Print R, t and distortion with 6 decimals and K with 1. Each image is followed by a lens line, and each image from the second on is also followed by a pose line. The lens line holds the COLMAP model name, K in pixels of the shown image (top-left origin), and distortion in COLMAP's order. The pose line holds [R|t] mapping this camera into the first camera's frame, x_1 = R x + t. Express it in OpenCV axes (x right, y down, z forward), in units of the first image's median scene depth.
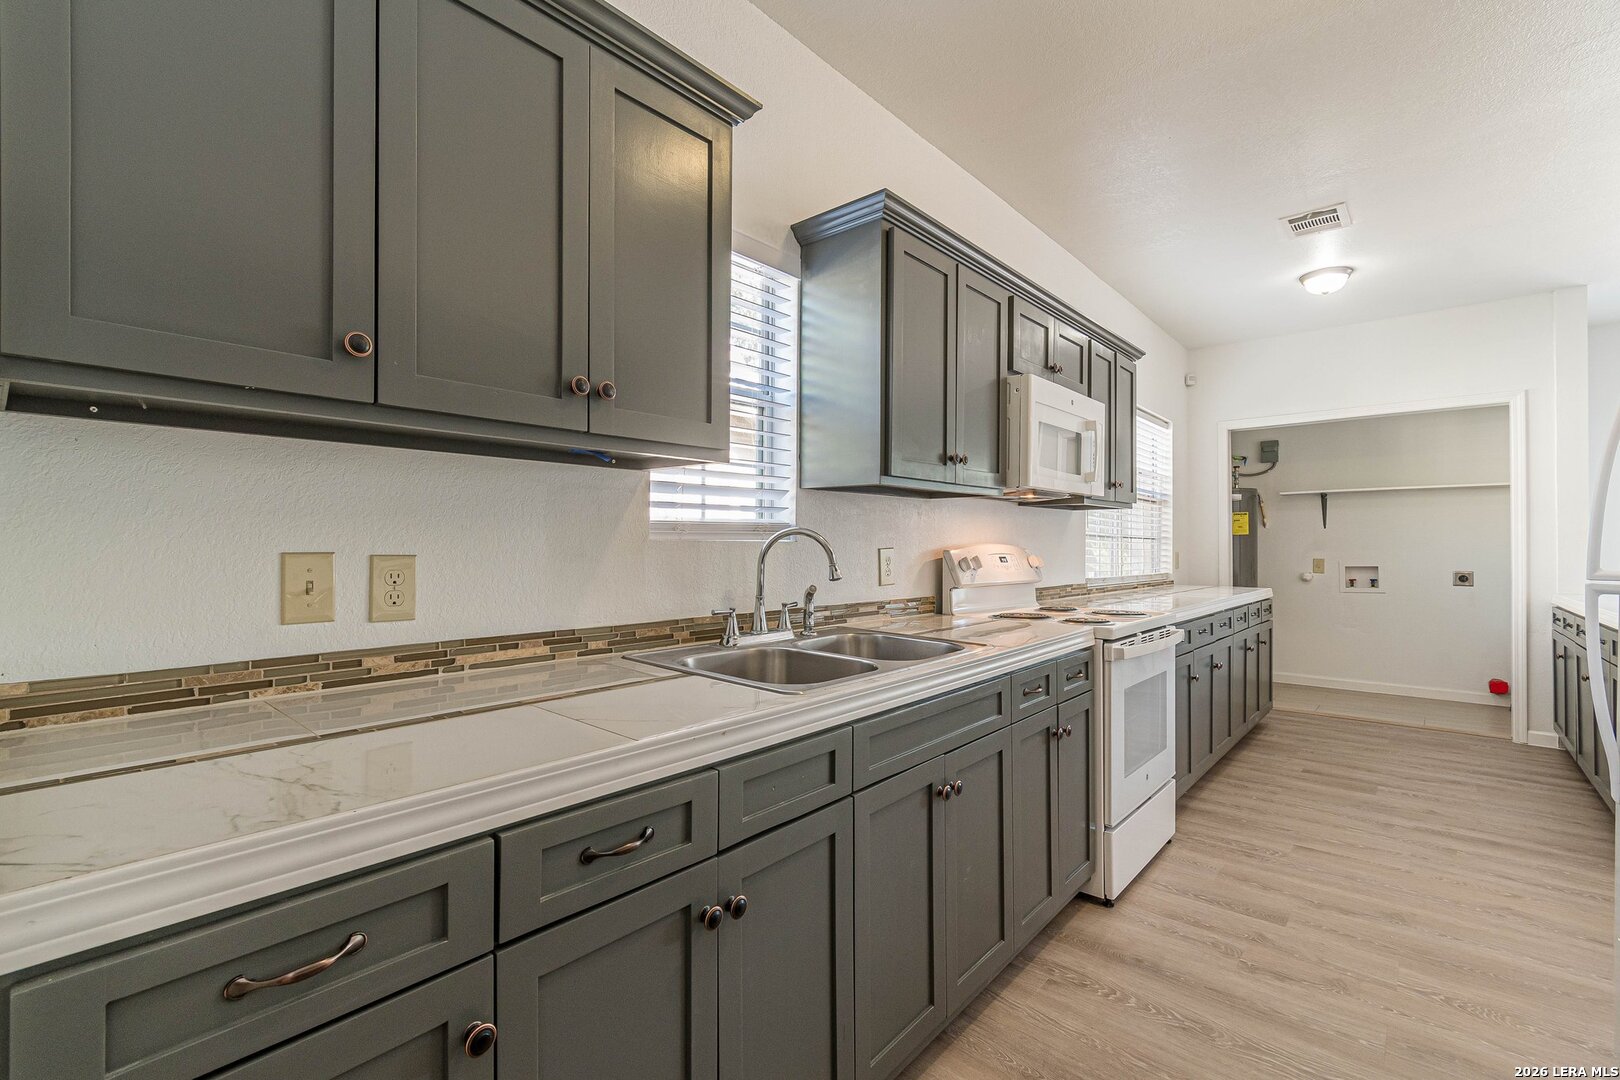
lens RADIAL K [[716.4, 0, 800.8], [0, 716.4, 541.1], [0, 0, 1]] dist [-0.001222, 0.000538]
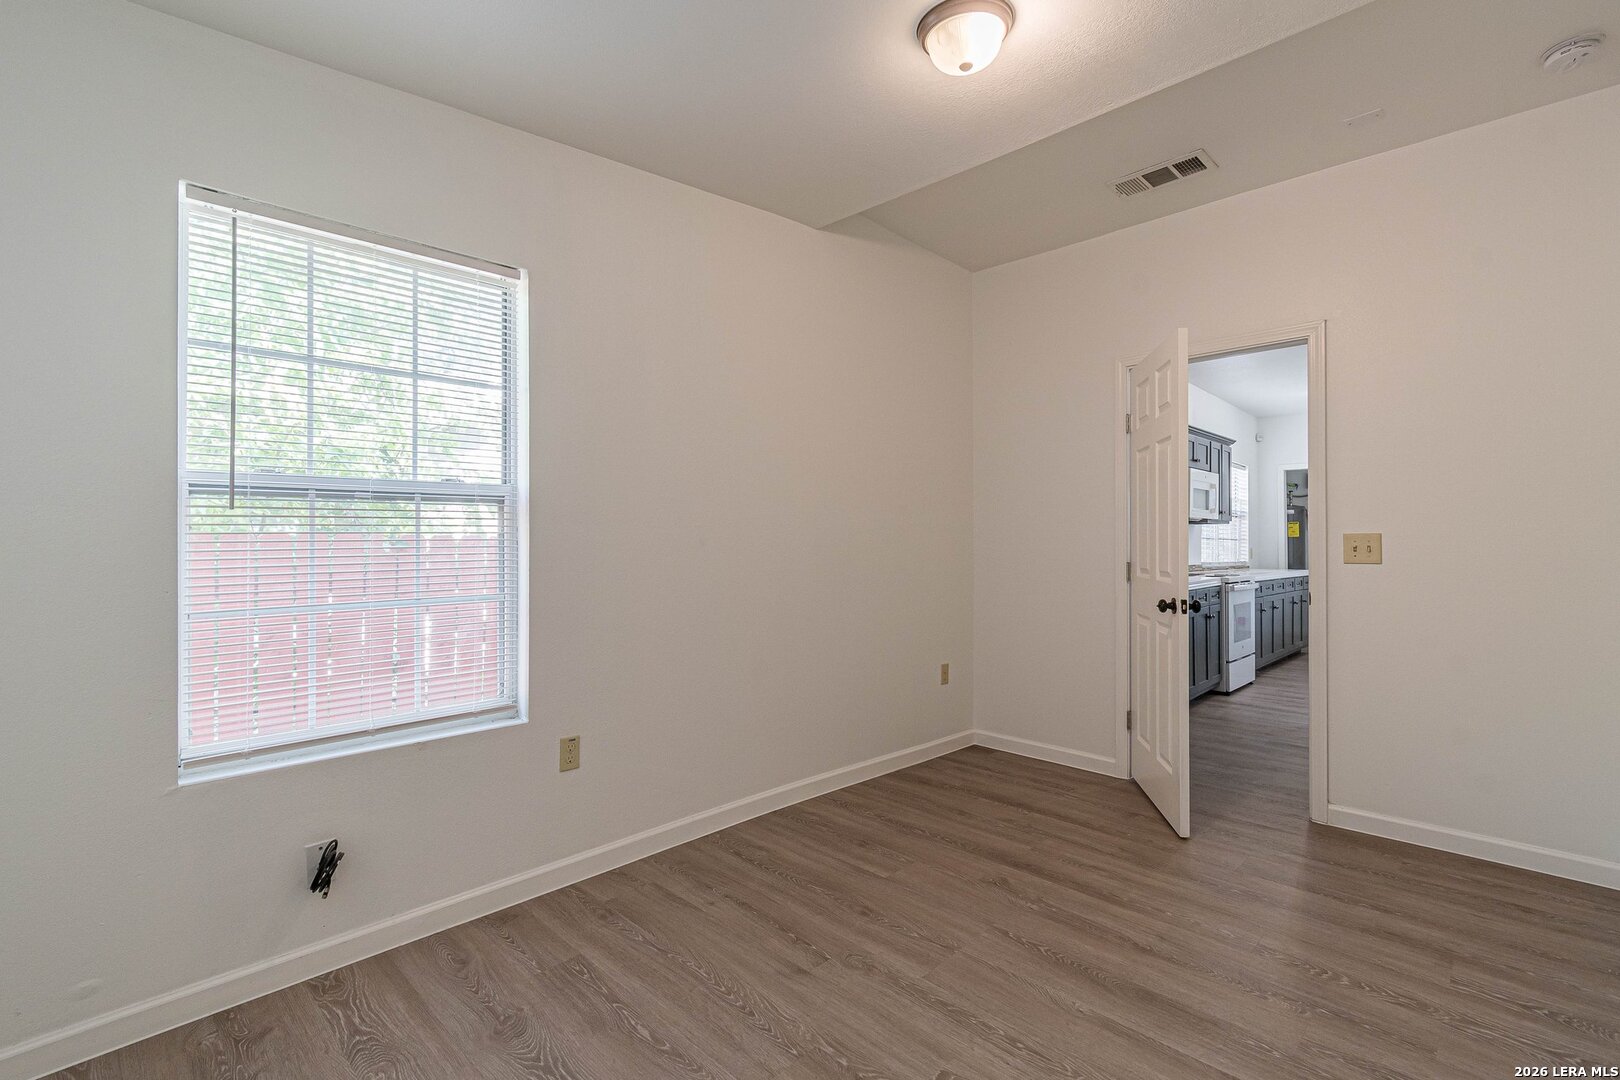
lens RADIAL K [[716.4, 0, 825.3], [0, 716.4, 540.7], [0, 0, 1]] dist [-0.001222, 0.000538]
pose [[0.999130, -0.002712, -0.041619, -0.529582], [0.002654, 0.999995, -0.001444, -0.001105], [0.041623, 0.001332, 0.999133, -0.941043]]
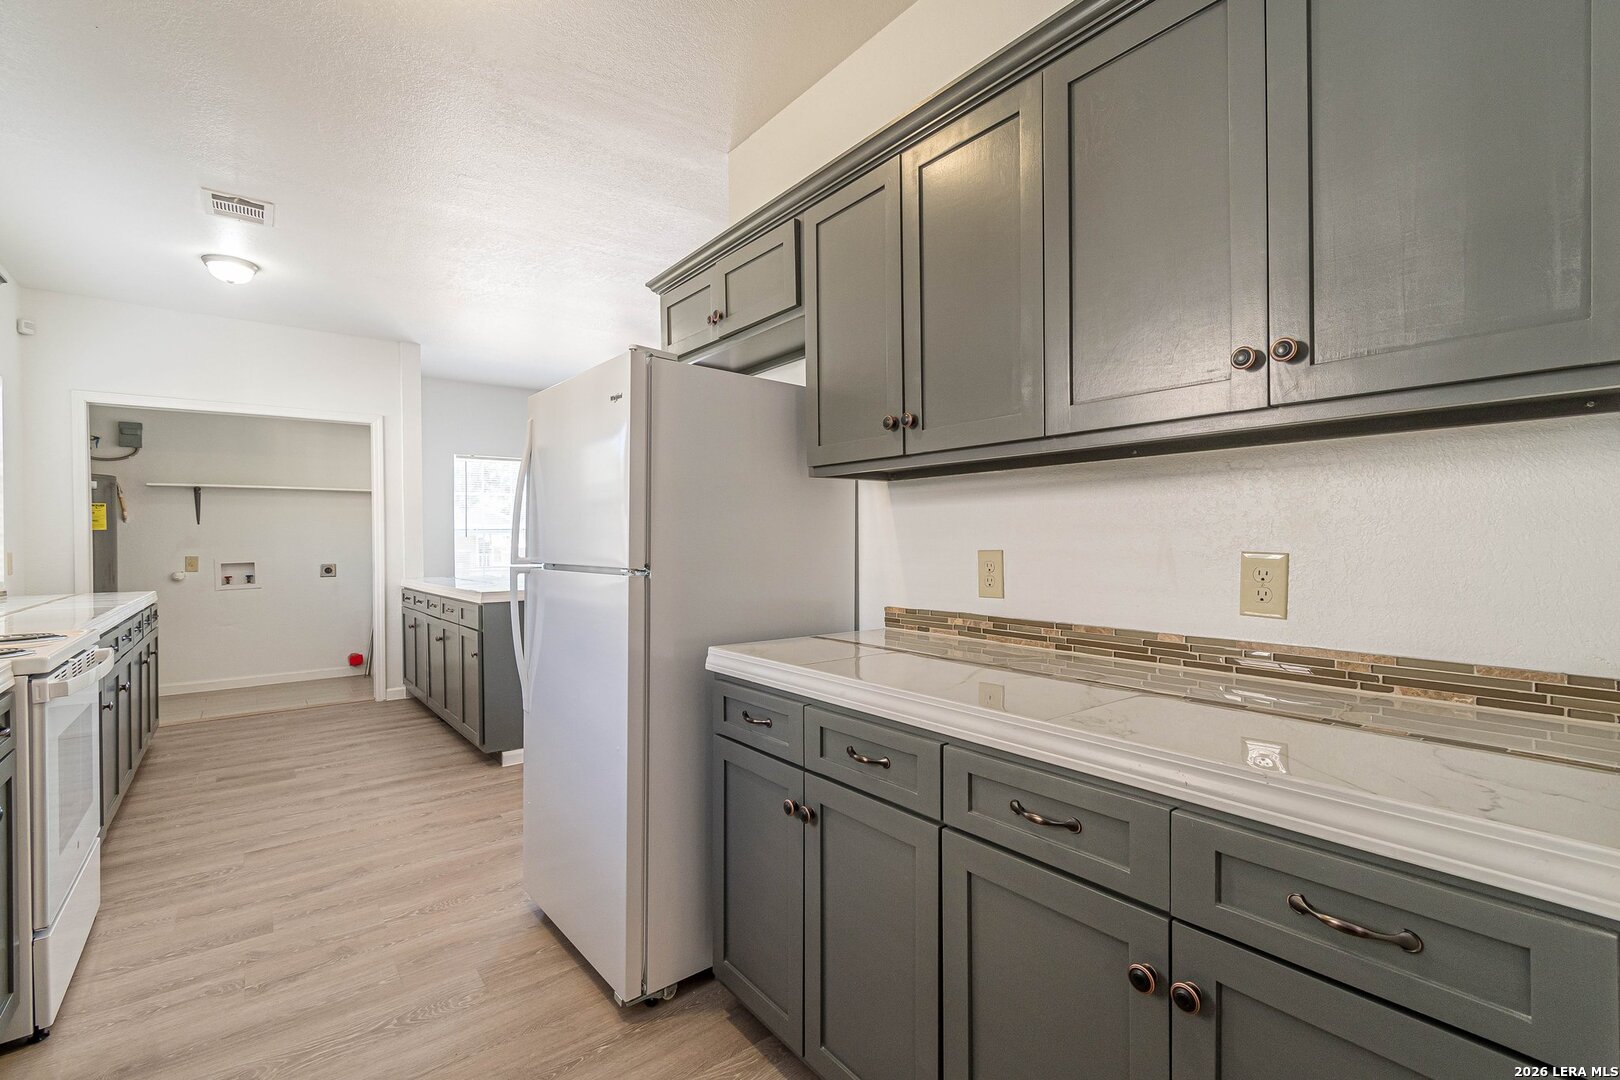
lens RADIAL K [[716.4, 0, 806.2], [0, 716.4, 541.4], [0, 0, 1]] dist [-0.001222, 0.000538]
pose [[0.178178, -0.007093, 0.983973, -0.097662], [0.001754, 0.999975, 0.006890, -0.000396], [-0.983997, 0.000498, 0.178186, 0.069385]]
